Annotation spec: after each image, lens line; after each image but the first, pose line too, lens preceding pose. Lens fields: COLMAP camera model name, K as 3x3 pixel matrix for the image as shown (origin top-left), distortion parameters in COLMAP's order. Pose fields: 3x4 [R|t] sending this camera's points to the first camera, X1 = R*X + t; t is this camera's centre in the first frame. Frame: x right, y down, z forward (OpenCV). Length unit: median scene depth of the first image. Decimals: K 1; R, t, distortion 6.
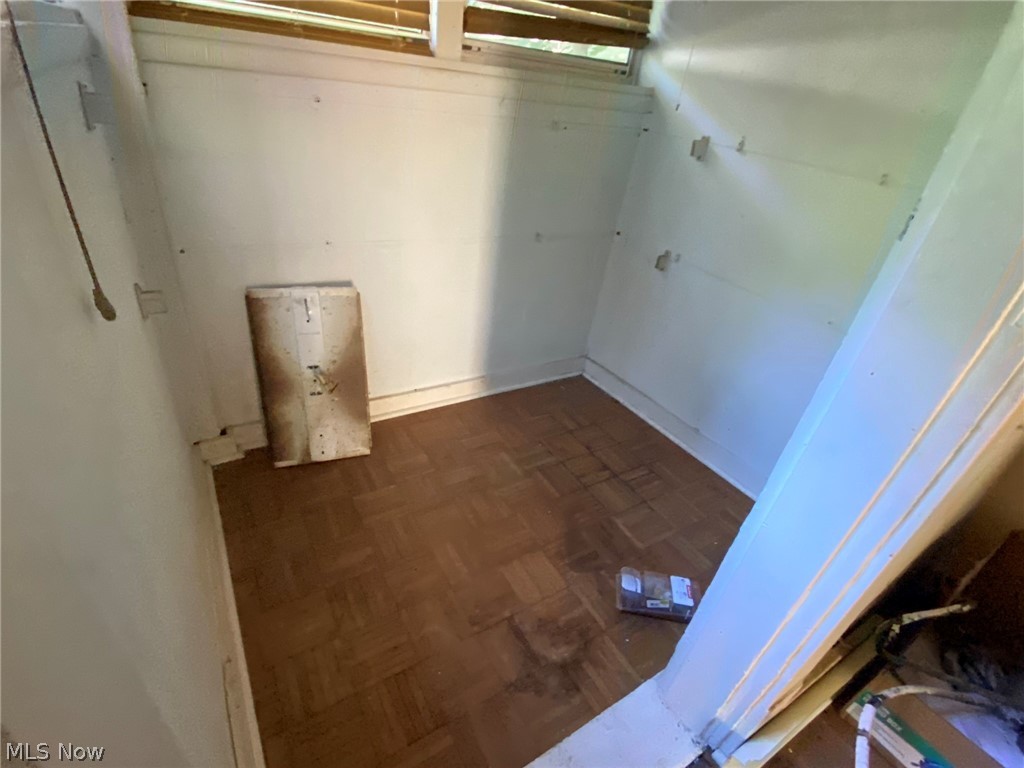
lens RADIAL K [[469.2, 0, 512.0], [0, 469.2, 384.0], [0, 0, 1]] dist [0.001047, -0.016506]
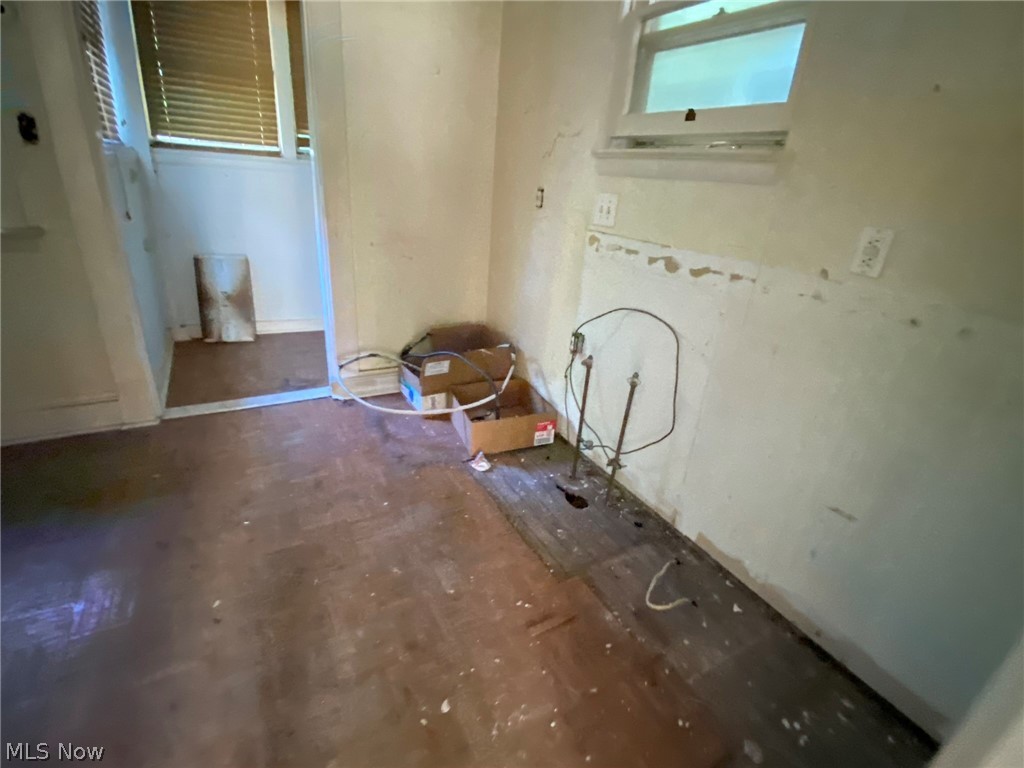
lens RADIAL K [[488.9, 0, 512.0], [0, 488.9, 384.0], [0, 0, 1]] dist [-0.000677, -0.000965]
pose [[0.996548, -0.043166, -0.070912, 0.974342], [0.028065, 0.979069, -0.201582, 0.820352], [0.078129, 0.198896, 0.976901, -0.938428]]
